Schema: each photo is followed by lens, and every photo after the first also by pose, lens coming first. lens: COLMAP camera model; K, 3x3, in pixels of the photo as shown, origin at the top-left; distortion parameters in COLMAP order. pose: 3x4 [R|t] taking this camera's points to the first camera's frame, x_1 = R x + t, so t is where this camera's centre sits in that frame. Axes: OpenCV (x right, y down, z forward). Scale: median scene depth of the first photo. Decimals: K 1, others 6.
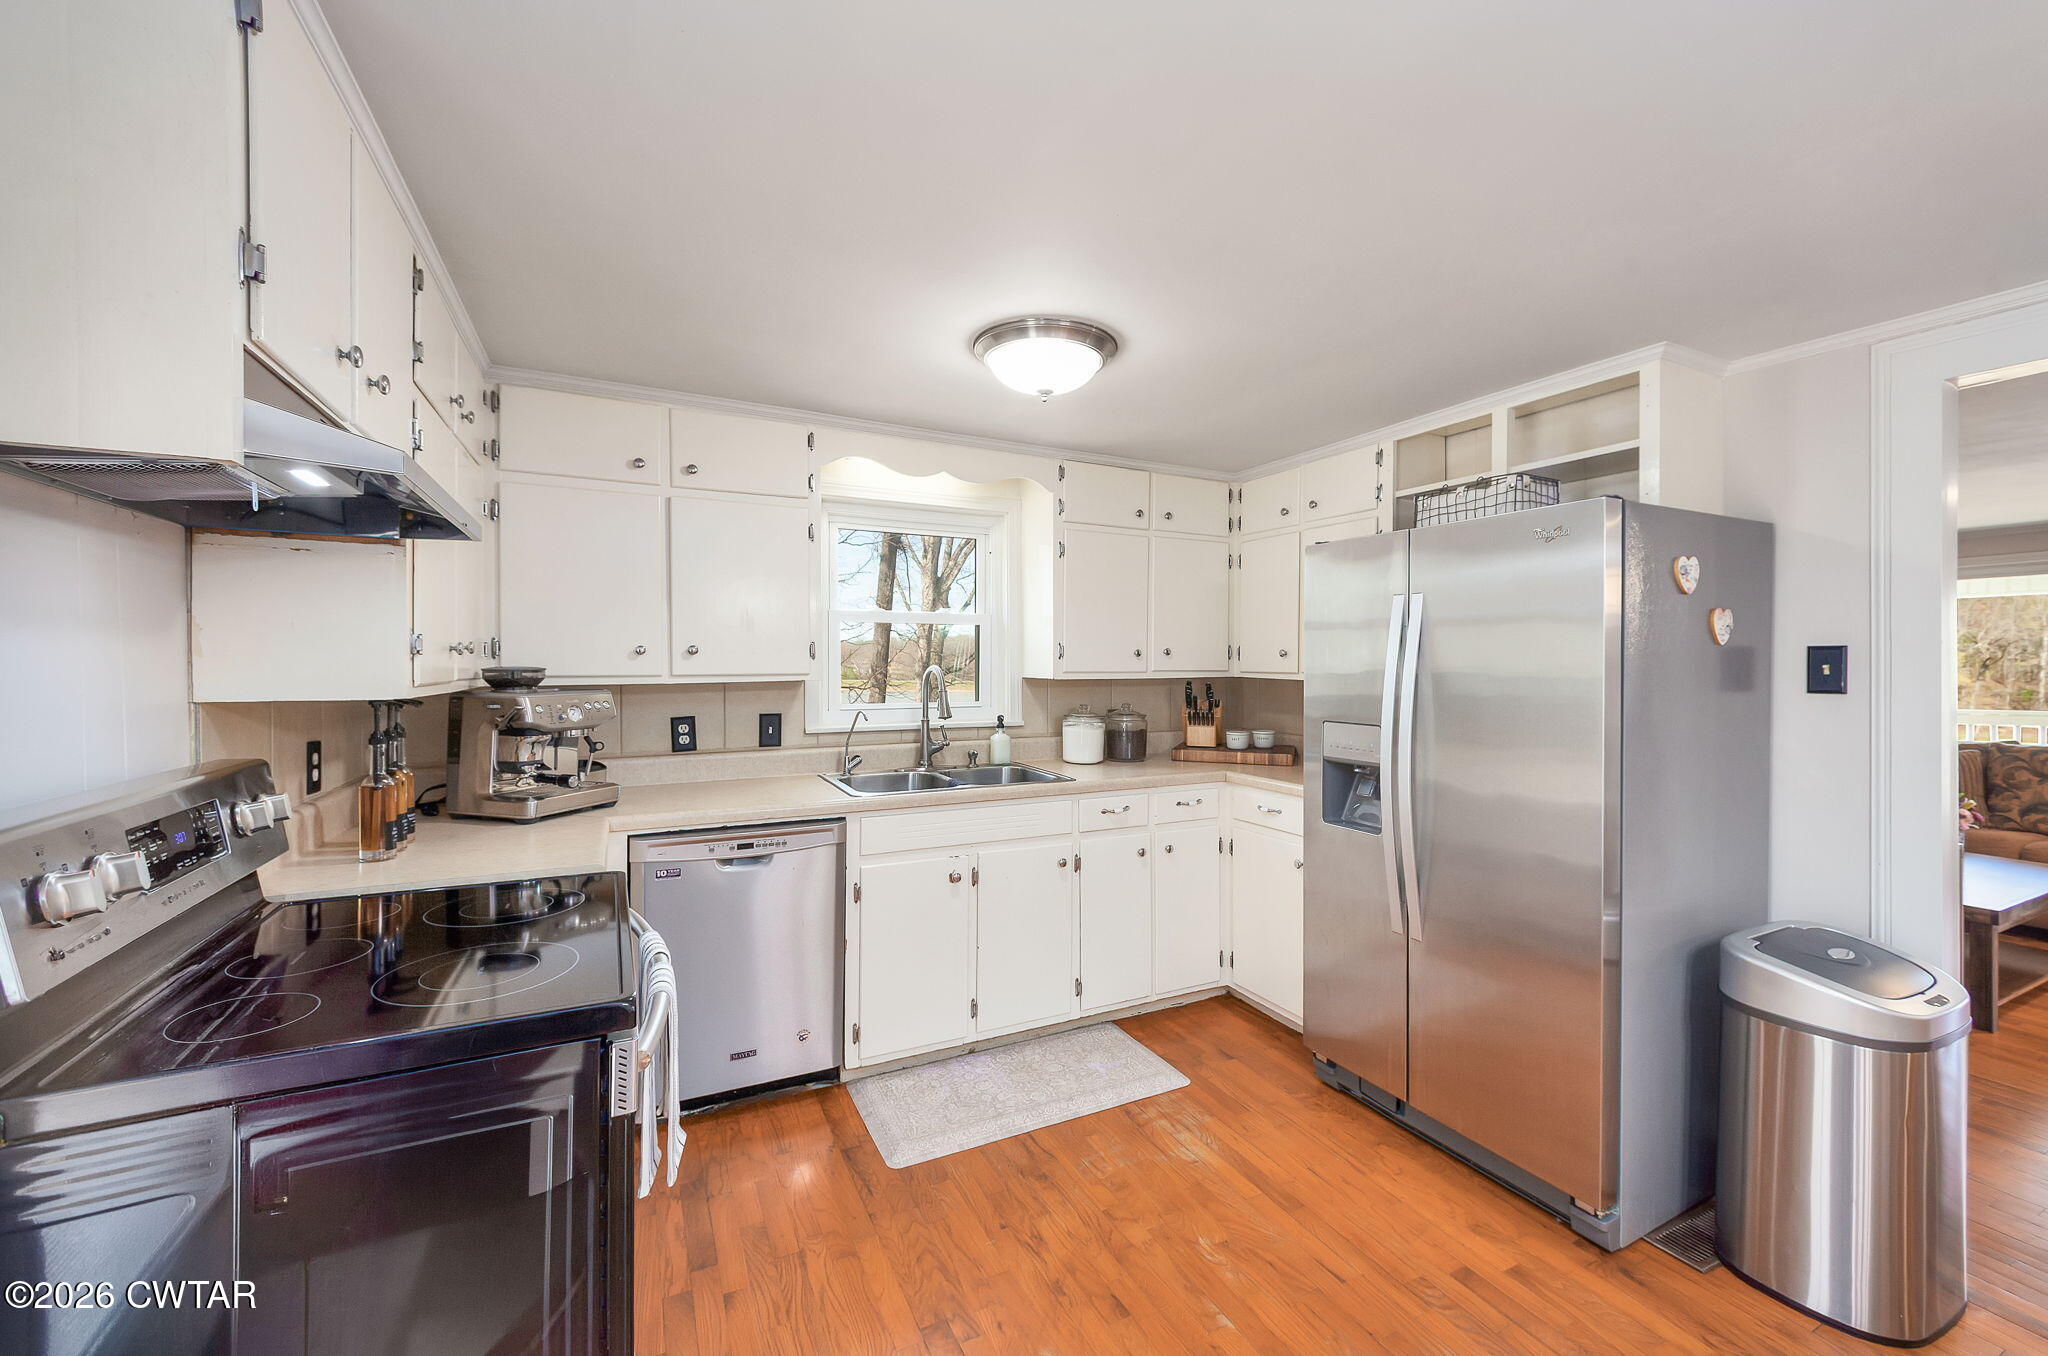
lens RADIAL K [[814.6, 0, 1029.6], [0, 814.6, 670.6], [0, 0, 1]] dist [0.022558, -0.001135]
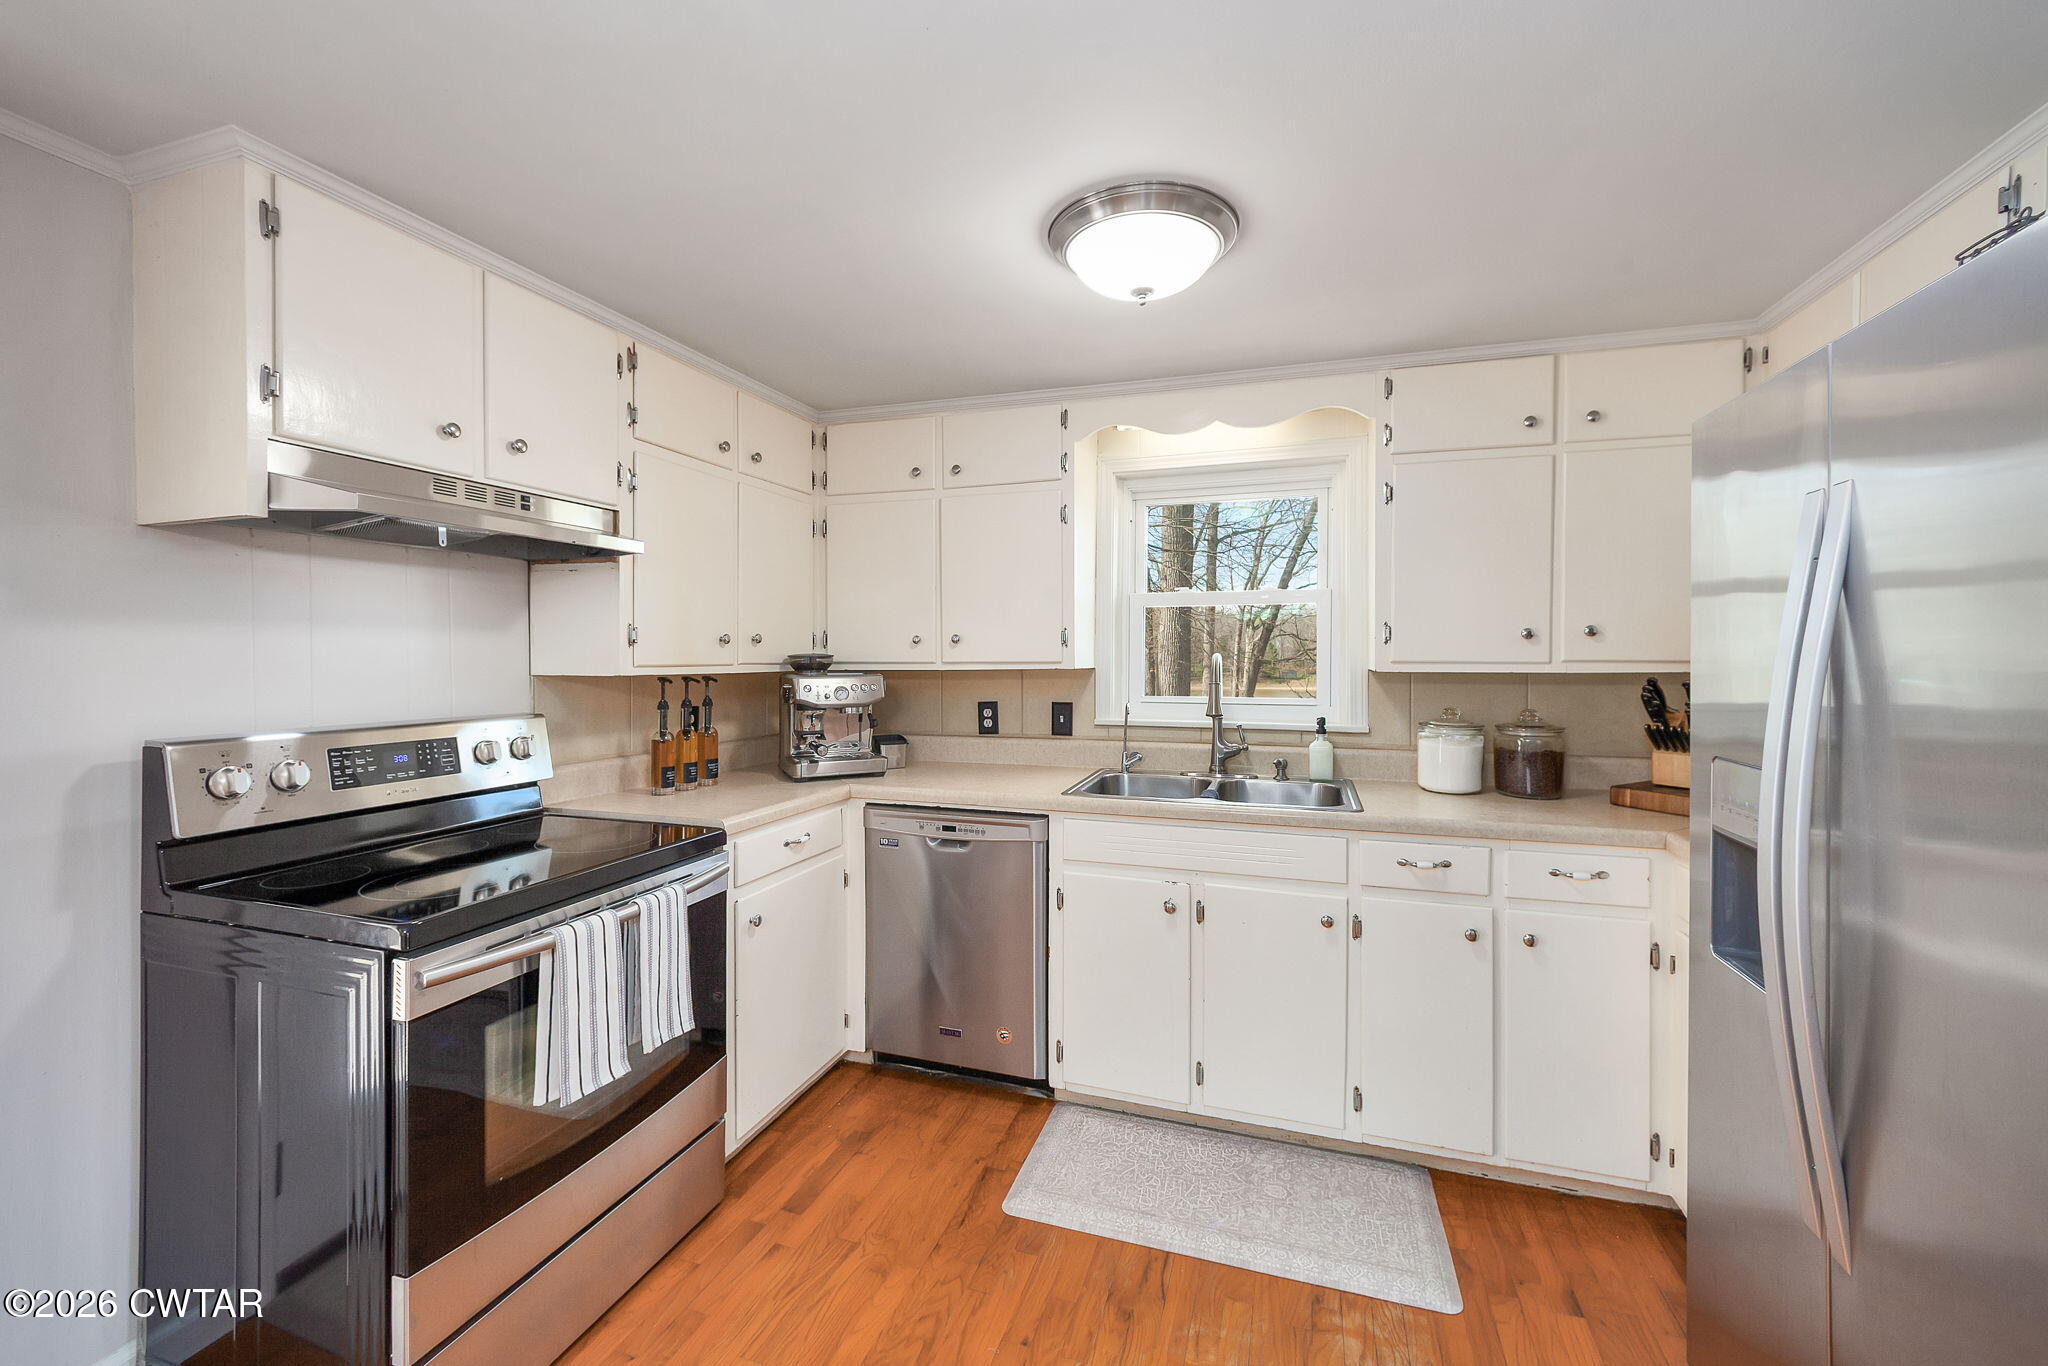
lens RADIAL K [[804.4, 0, 1027.2], [0, 804.4, 662.6], [0, 0, 1]] dist [0.012158, -0.001917]
pose [[0.715492, 0.004146, -0.698608, 0.353448], [-0.006186, 0.999981, -0.000401, 0.005478], [0.698593, 0.004608, 0.715504, 0.290306]]
